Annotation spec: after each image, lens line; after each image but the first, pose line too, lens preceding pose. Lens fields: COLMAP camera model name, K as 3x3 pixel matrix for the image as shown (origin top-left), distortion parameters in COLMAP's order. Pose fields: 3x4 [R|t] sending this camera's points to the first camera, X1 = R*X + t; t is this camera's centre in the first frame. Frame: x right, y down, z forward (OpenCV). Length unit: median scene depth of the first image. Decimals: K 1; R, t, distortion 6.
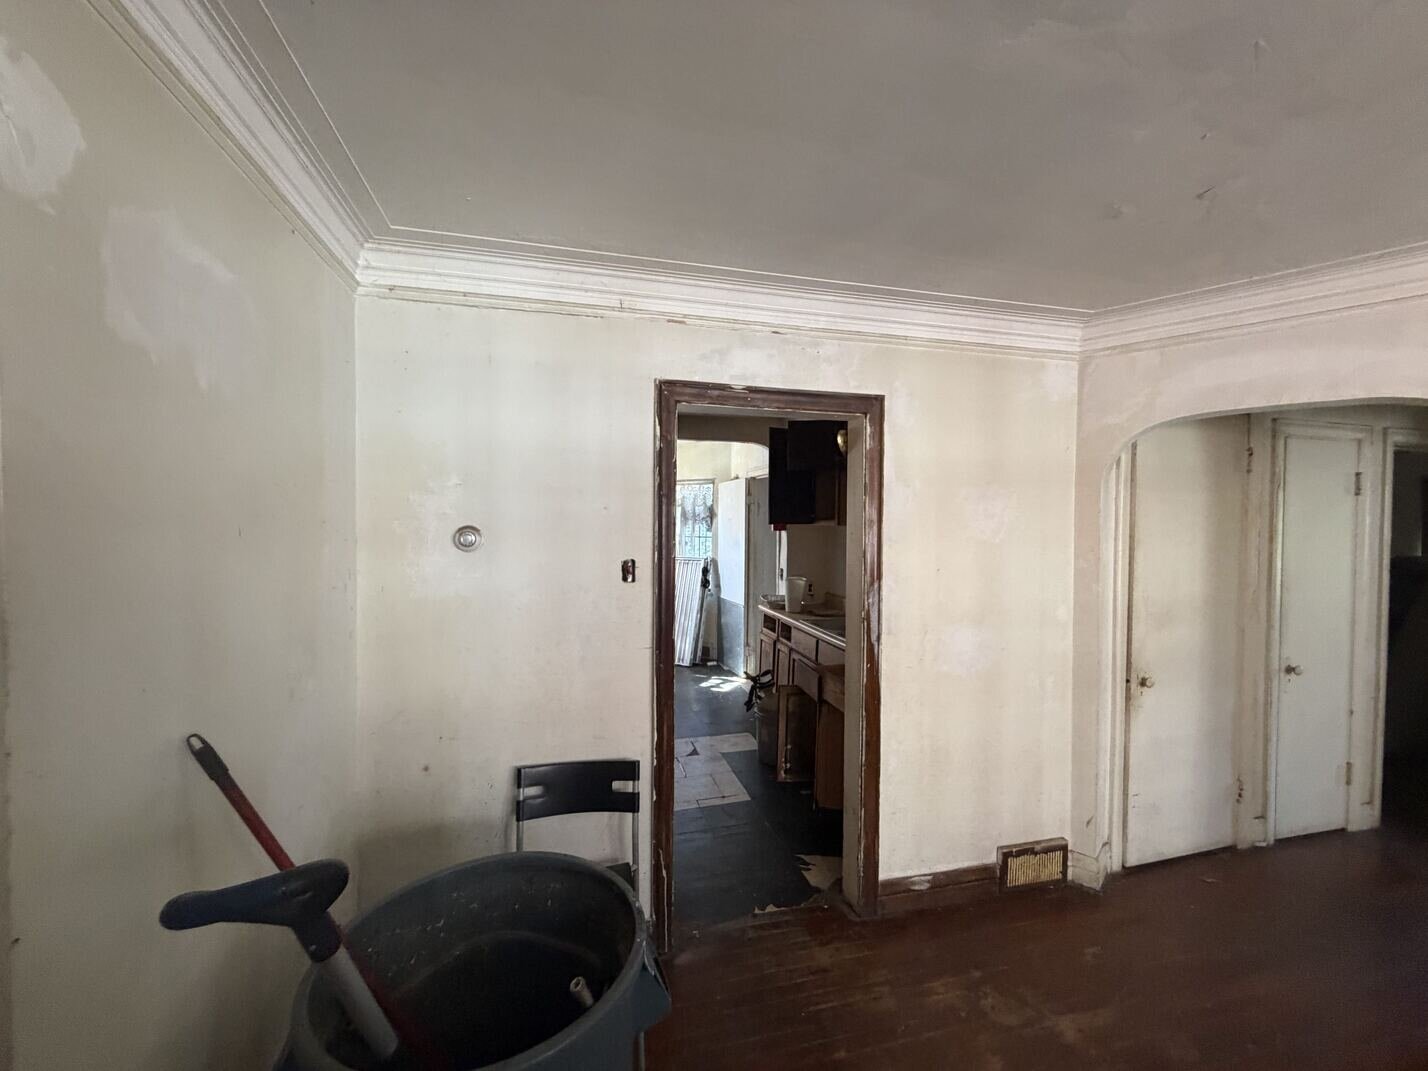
lens RADIAL K [[568.9, 0, 711.1], [0, 568.9, 533.5], [0, 0, 1]] dist [0.000209, 0.000026]
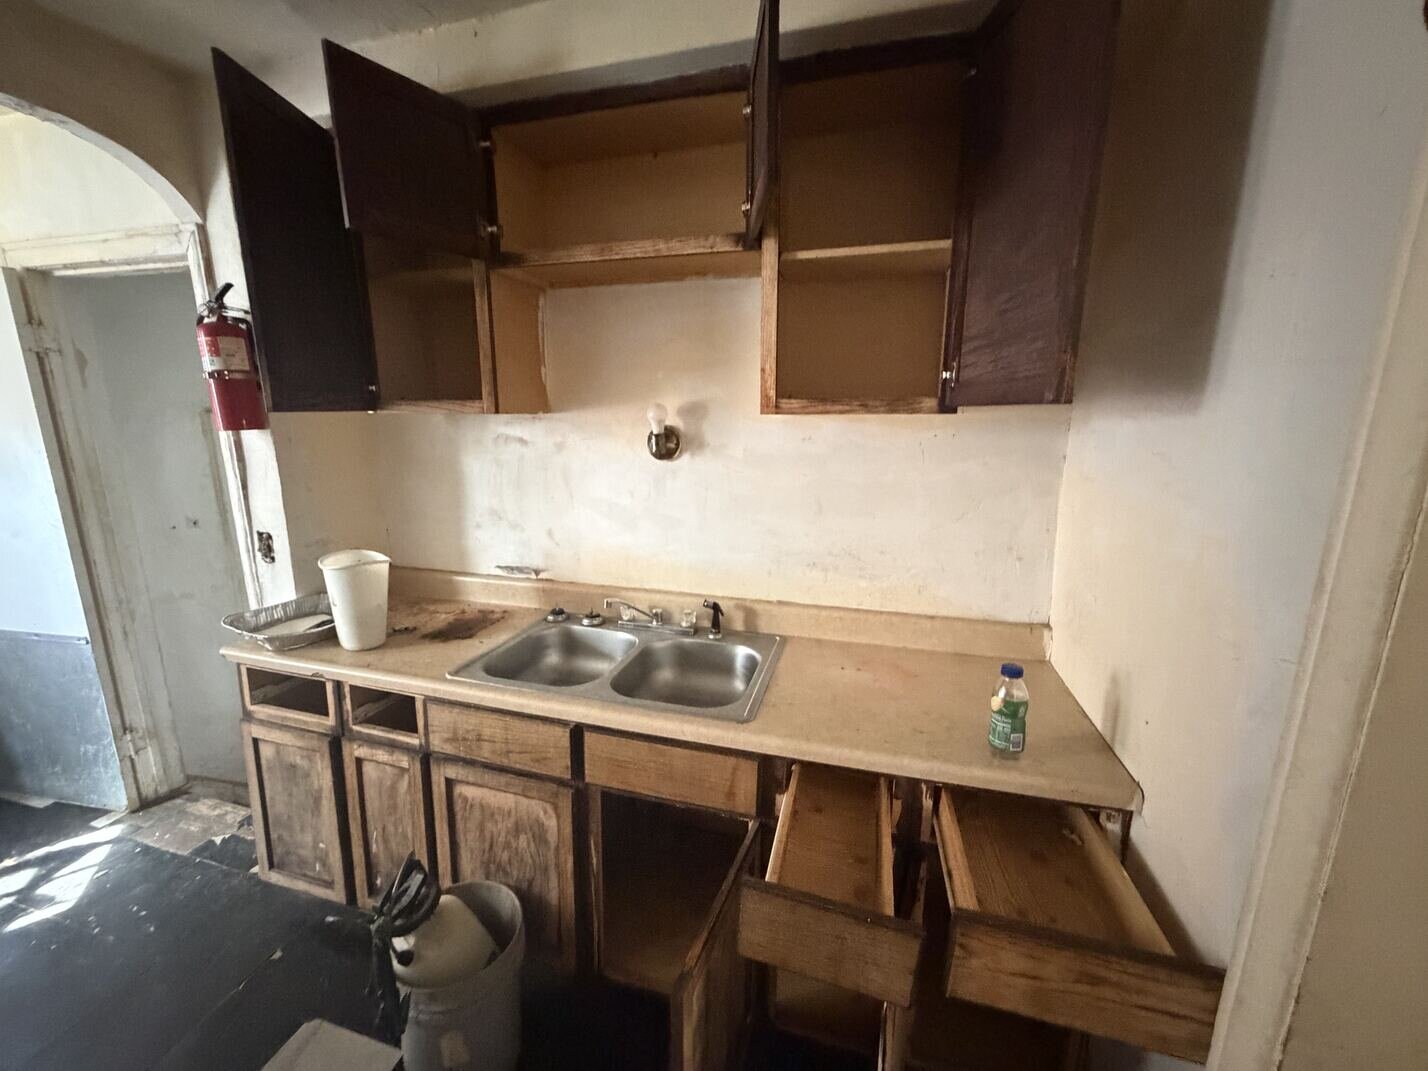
lens RADIAL K [[568.9, 0, 710.5], [0, 568.9, 536.2], [0, 0, 1]] dist [0.000209, 0.000026]
pose [[0.511597, -0.187088, 0.838610, -0.041519], [0.019711, 0.978305, 0.206228, -0.007617], [-0.859000, -0.088976, 0.504185, 0.573070]]
